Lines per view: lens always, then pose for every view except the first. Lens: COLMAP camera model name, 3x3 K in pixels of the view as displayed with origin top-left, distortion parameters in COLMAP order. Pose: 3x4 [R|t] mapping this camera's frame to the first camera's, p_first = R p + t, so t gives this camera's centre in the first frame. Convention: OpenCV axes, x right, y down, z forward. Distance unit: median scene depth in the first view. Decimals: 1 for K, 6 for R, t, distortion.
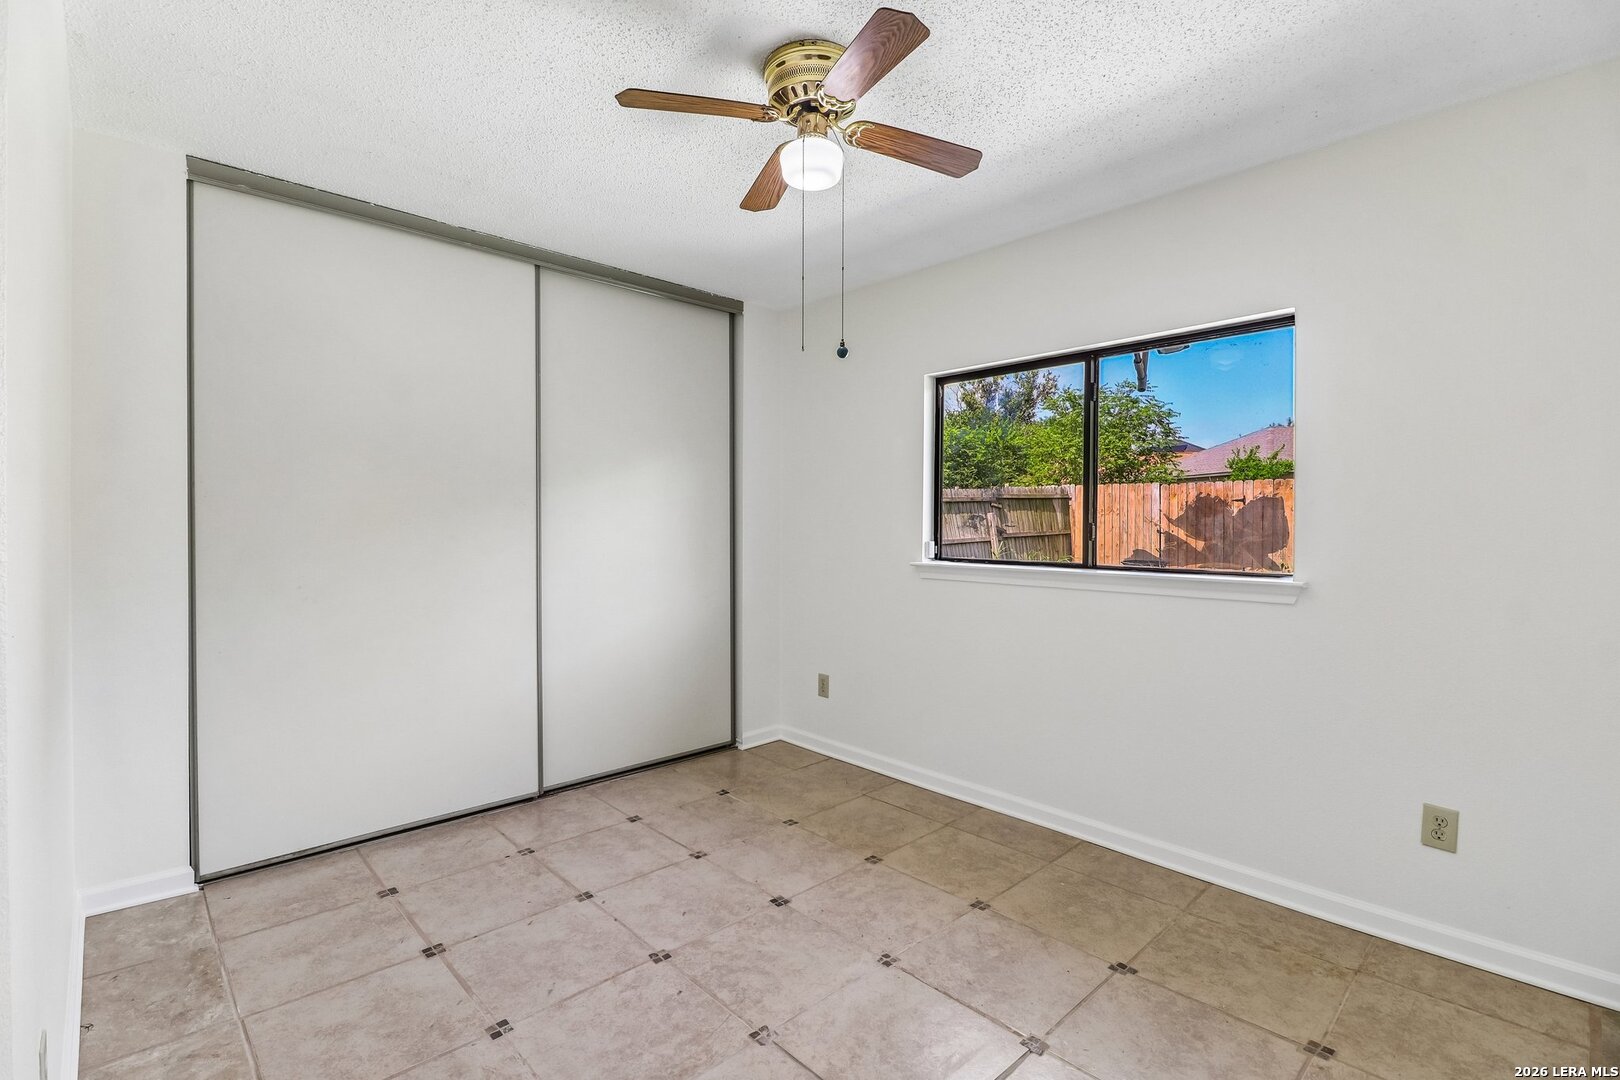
lens RADIAL K [[748.9, 0, 795.8], [0, 748.9, 535.9], [0, 0, 1]] dist [0.010980, -0.010587]
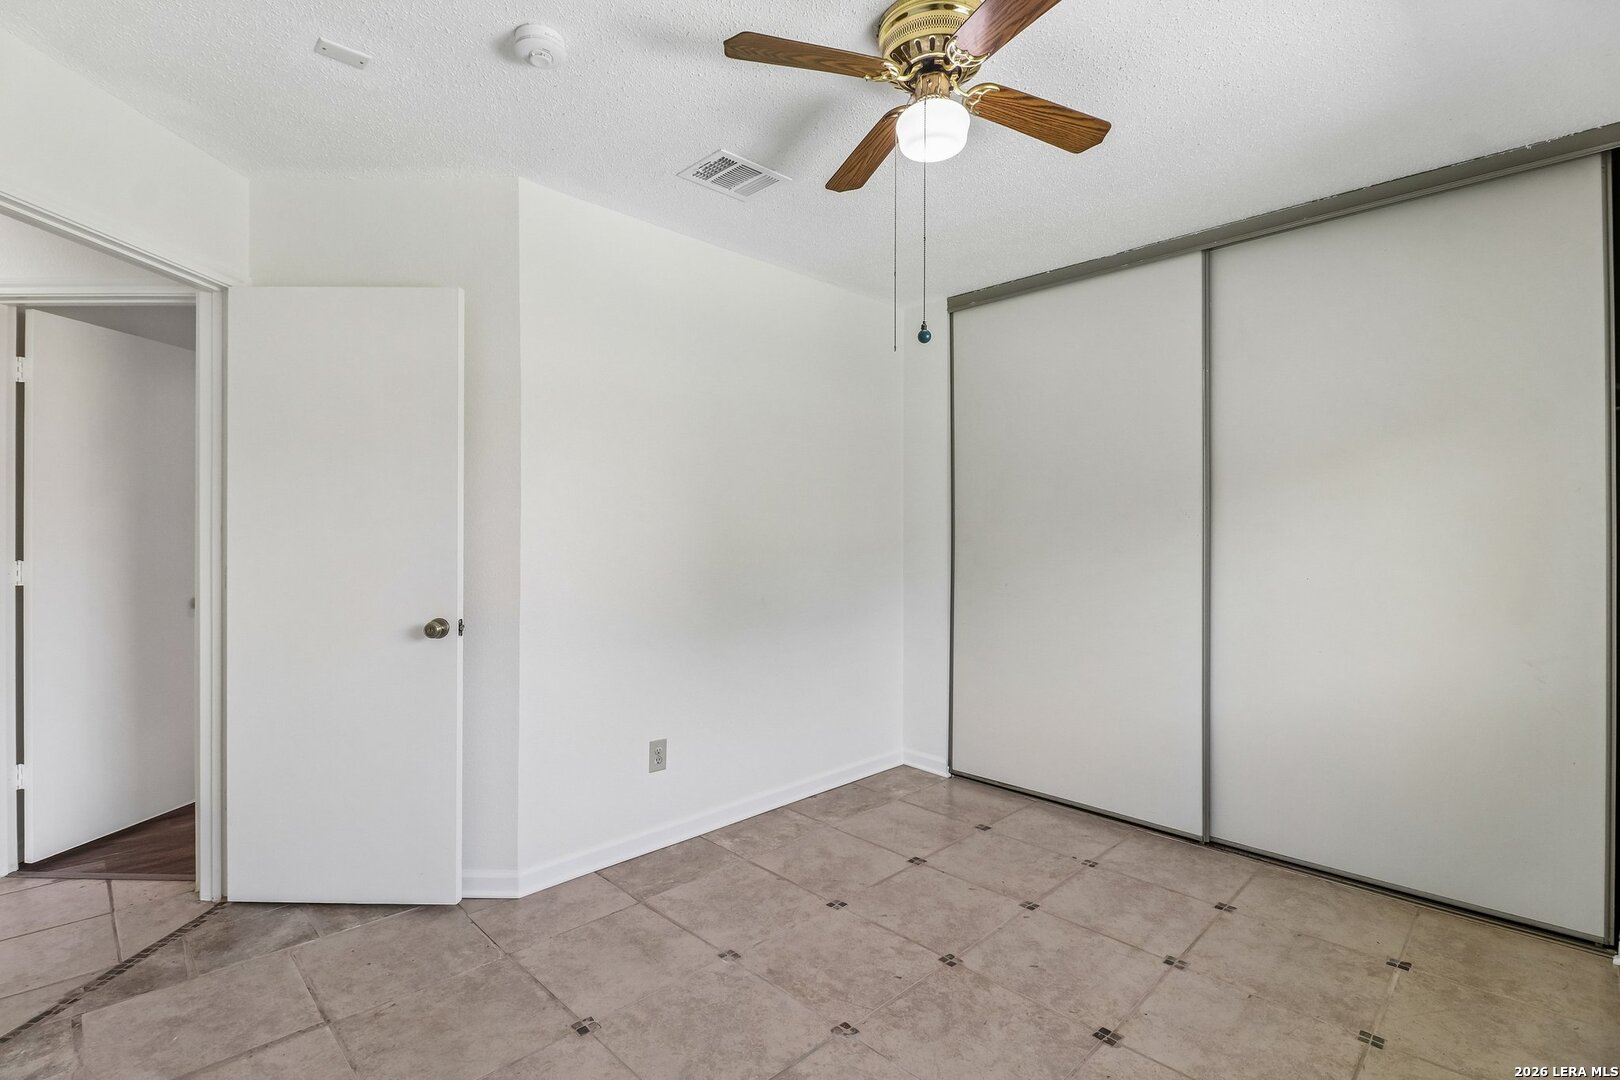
lens RADIAL K [[748.9, 0, 795.5], [0, 748.9, 539.3], [0, 0, 1]] dist [0.010980, -0.010587]
pose [[0.021756, 0.005089, -0.999750, 0.666119], [-0.019617, 0.999797, 0.004663, -0.010216], [0.999571, 0.019511, 0.021851, 0.605287]]
